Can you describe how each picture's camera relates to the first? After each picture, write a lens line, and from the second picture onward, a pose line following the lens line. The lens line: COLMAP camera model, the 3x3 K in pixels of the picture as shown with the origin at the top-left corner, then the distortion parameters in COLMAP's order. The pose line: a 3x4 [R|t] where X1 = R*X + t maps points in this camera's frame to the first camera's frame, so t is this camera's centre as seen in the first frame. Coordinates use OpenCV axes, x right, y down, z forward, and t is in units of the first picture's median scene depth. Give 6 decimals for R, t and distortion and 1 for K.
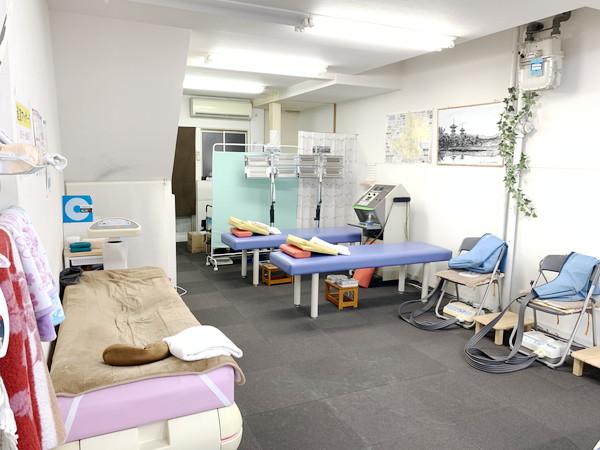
lens RADIAL K [[462.6, 0, 300.0], [0, 462.6, 225.0], [0, 0, 1]] dist [0.111898, -0.189462]
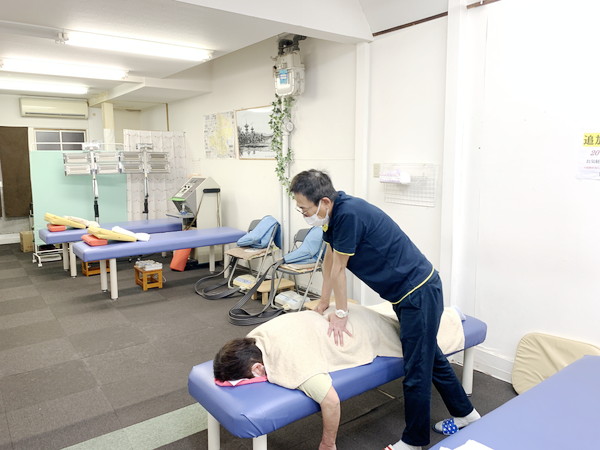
lens RADIAL K [[462.6, 0, 300.0], [0, 462.6, 225.0], [0, 0, 1]] dist [0.111898, -0.189462]
pose [[0.979042, -0.052158, 0.196865, 0.209951], [0.051196, 0.998639, 0.009977, 0.029519], [-0.197117, 0.000311, 0.980380, -0.150420]]
